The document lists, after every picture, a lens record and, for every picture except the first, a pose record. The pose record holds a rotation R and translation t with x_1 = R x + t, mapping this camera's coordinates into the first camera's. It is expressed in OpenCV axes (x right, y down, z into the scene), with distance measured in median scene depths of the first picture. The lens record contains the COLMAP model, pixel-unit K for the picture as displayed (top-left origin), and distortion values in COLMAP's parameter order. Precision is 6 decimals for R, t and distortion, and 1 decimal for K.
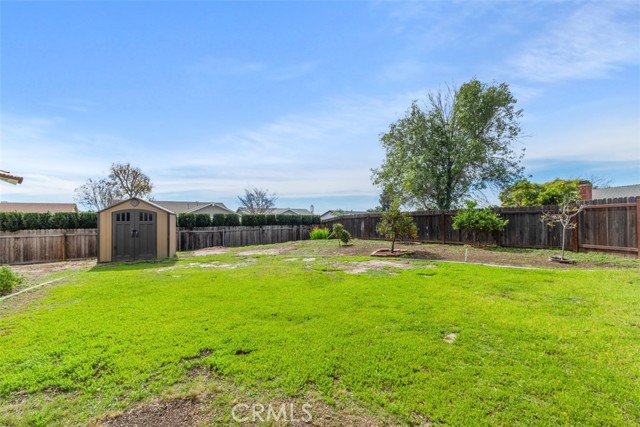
lens RADIAL K [[289.3, 0, 321.0], [0, 289.3, 216.9], [0, 0, 1]] dist [0.003116, -0.000145]
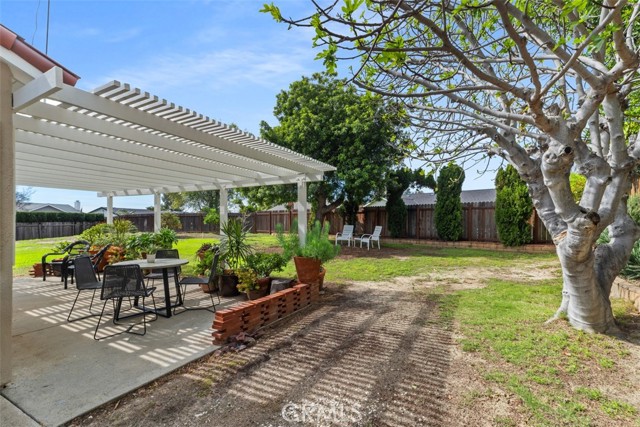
lens RADIAL K [[287.7, 0, 320.0], [0, 287.7, 213.5], [0, 0, 1]] dist [-0.003369, -0.000895]
pose [[0.763890, 0.020127, 0.645033, -0.091294], [-0.017839, 0.999790, -0.010071, -0.011077], [-0.645100, -0.003813, 0.764088, -0.509725]]
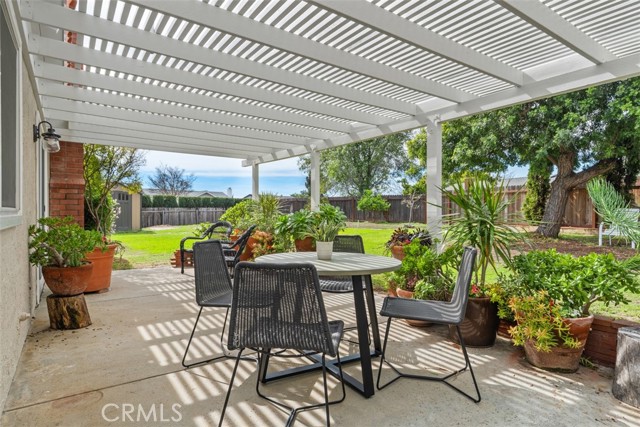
lens RADIAL K [[357.1, 0, 320.0], [0, 357.1, 213.5], [0, 0, 1]] dist [0.002891, 0.000526]
pose [[0.970688, 0.008108, 0.240205, -0.078667], [-0.015402, 0.999475, 0.028504, 0.007566], [-0.239847, -0.031368, 0.970304, -0.372995]]
